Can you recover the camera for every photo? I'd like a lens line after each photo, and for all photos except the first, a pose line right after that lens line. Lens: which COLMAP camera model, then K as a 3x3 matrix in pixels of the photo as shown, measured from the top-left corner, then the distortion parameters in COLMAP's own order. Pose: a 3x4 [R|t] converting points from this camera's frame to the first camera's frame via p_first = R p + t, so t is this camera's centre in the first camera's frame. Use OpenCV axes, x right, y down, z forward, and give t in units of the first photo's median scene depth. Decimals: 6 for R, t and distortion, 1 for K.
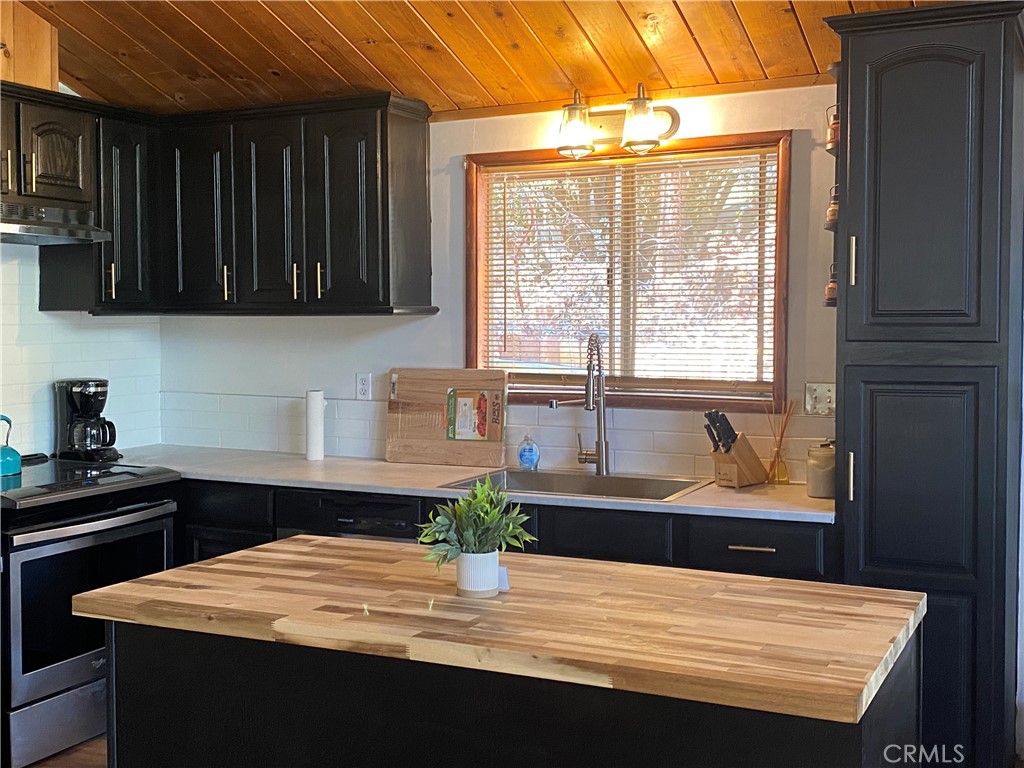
lens RADIAL K [[1210.3, 0, 512.0], [0, 1210.3, 384.0], [0, 0, 1]] dist [0.012814, 0.014185]
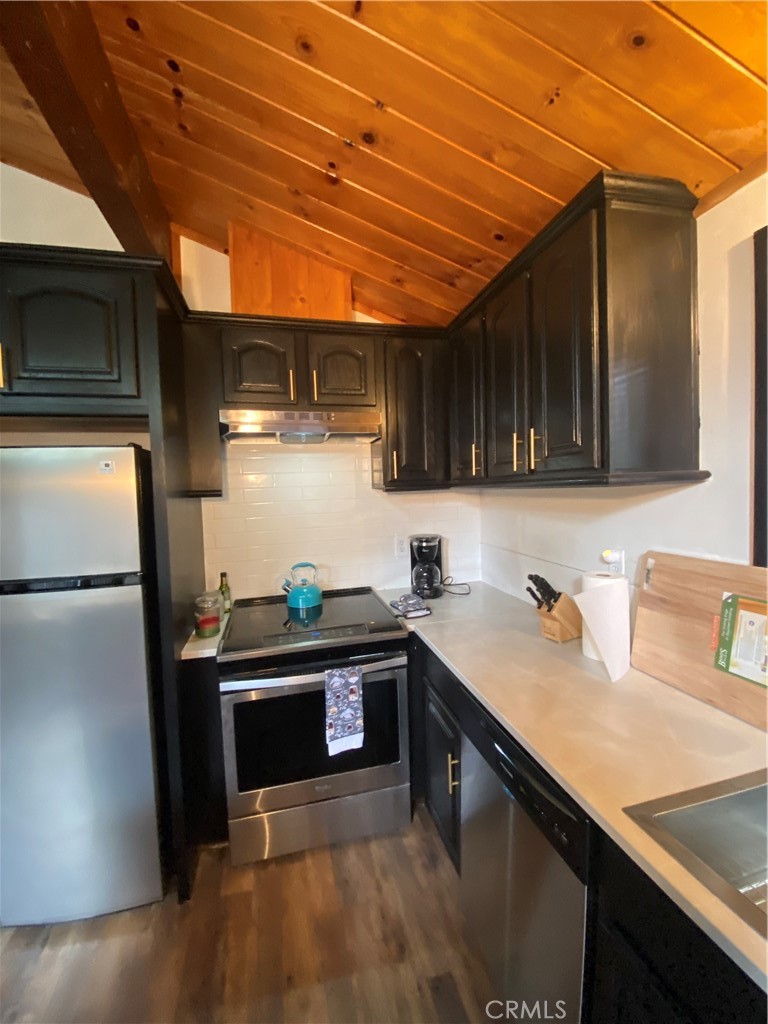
lens RADIAL K [[412.4, 0, 384.0], [0, 412.4, 512.0], [0, 0, 1]] dist [-0.038608, -0.000145]
pose [[0.606441, 0.025134, -0.794731, 0.009395], [-0.023209, 0.999634, 0.013904, -0.040062], [0.794789, 0.010013, 0.606803, 0.710788]]
